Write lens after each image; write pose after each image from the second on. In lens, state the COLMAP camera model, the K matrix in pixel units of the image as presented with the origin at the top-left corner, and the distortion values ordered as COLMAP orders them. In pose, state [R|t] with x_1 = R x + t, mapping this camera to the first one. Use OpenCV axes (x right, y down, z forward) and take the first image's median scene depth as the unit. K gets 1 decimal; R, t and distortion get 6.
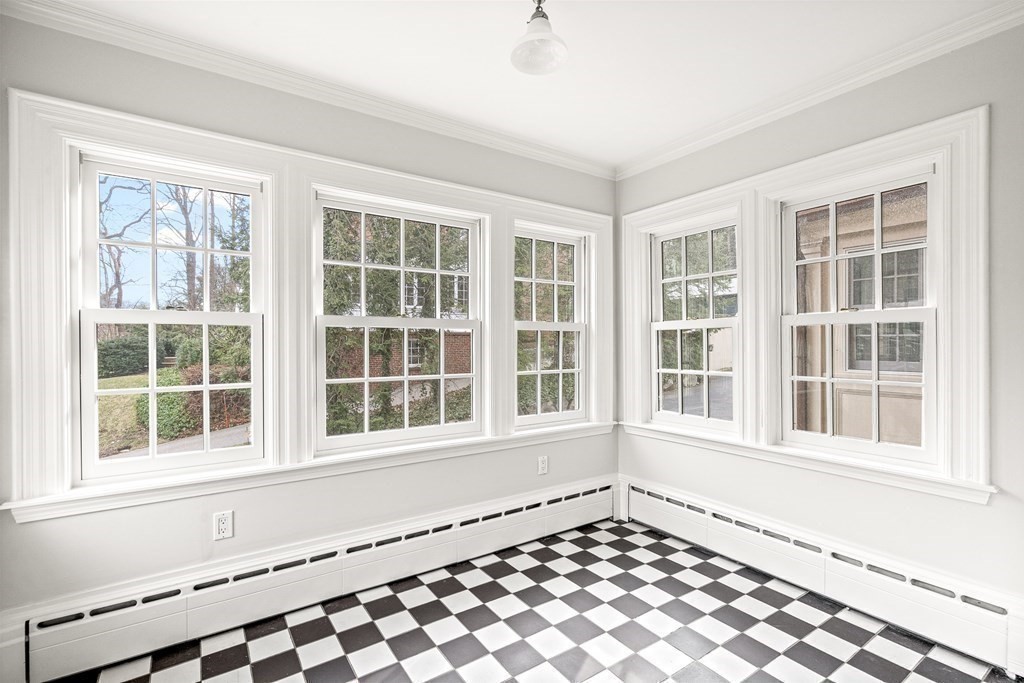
lens RADIAL K [[466.0, 0, 504.1], [0, 466.0, 339.4], [0, 0, 1]] dist [-0.001596, 0.000277]
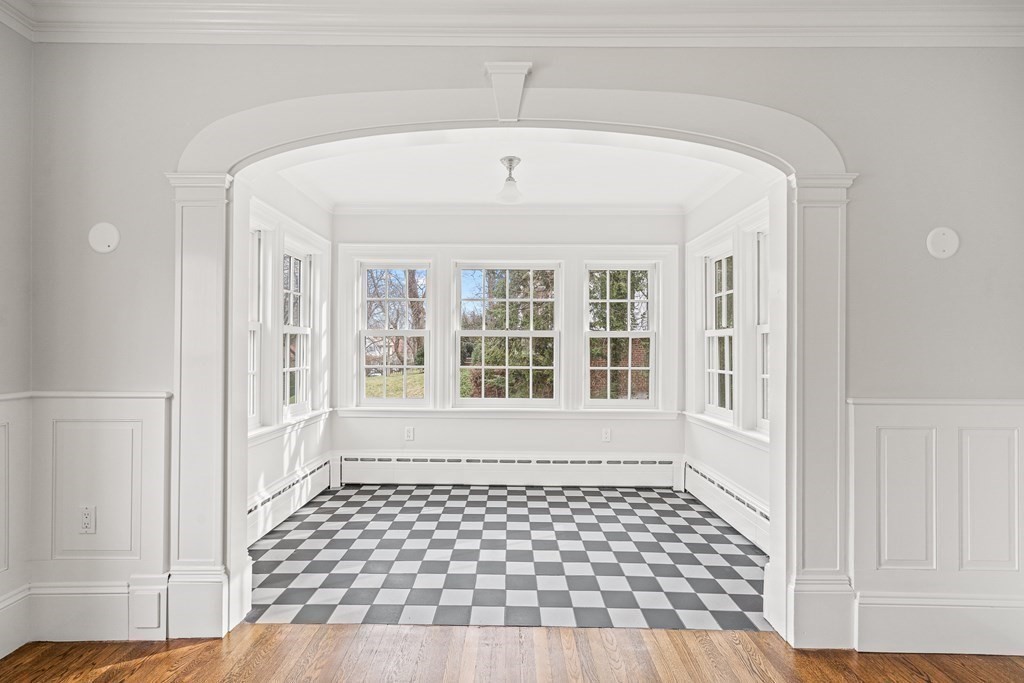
lens RADIAL K [[510.1, 0, 514.8], [0, 510.1, 346.9], [0, 0, 1]] dist [0.003306, 0.001604]
pose [[0.819730, 0.007306, -0.572703, 0.733620], [-0.002796, 0.999958, 0.008754, -0.004524], [0.572743, -0.005575, 0.819716, -0.399499]]
